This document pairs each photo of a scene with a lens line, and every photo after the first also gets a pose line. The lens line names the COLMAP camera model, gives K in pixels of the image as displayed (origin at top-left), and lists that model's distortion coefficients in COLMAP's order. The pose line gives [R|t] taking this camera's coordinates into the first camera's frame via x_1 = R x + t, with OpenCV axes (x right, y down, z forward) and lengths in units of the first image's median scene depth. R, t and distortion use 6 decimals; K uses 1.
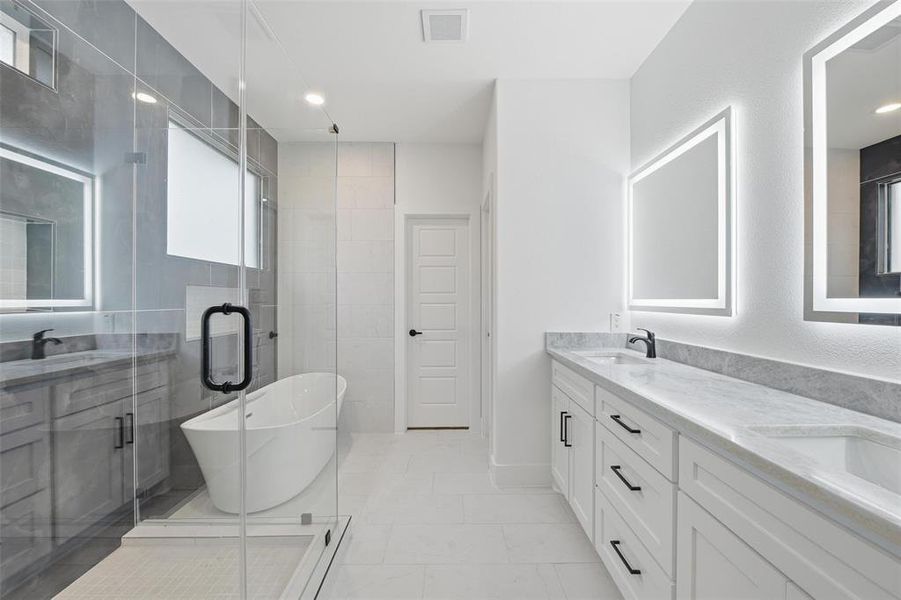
lens RADIAL K [[360.8, 0, 450.9], [0, 360.8, 300.1], [0, 0, 1]] dist [-0.009763, -0.000451]
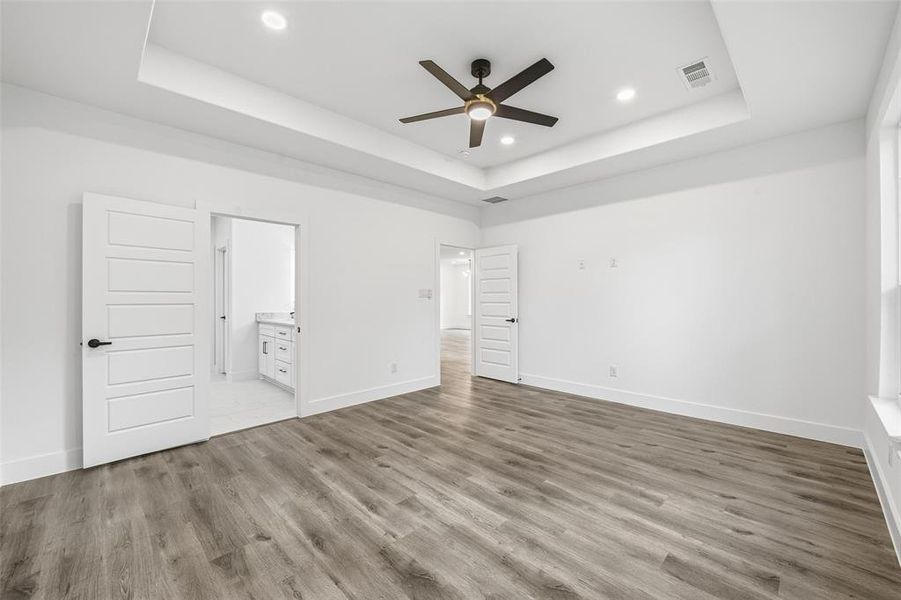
lens RADIAL K [[360.8, 0, 455.3], [0, 360.8, 298.0], [0, 0, 1]] dist [-0.009763, -0.000451]
pose [[0.709898, 0.000332, 0.704304, -0.611141], [0.004066, 0.999981, -0.004570, 0.013834], [-0.704292, 0.006108, 0.709884, -2.069405]]
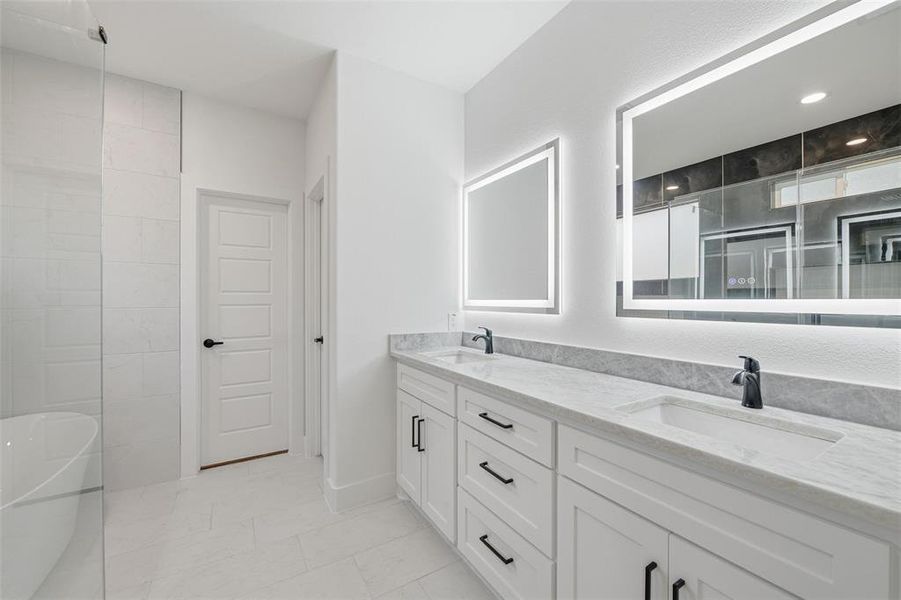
lens RADIAL K [[360.8, 0, 453.1], [0, 360.8, 299.4], [0, 0, 1]] dist [-0.009763, -0.000451]
pose [[0.852375, 0.000576, 0.522931, -0.121368], [0.001108, 0.999995, -0.002907, -0.000813], [-0.522930, 0.003057, 0.852370, 0.134740]]
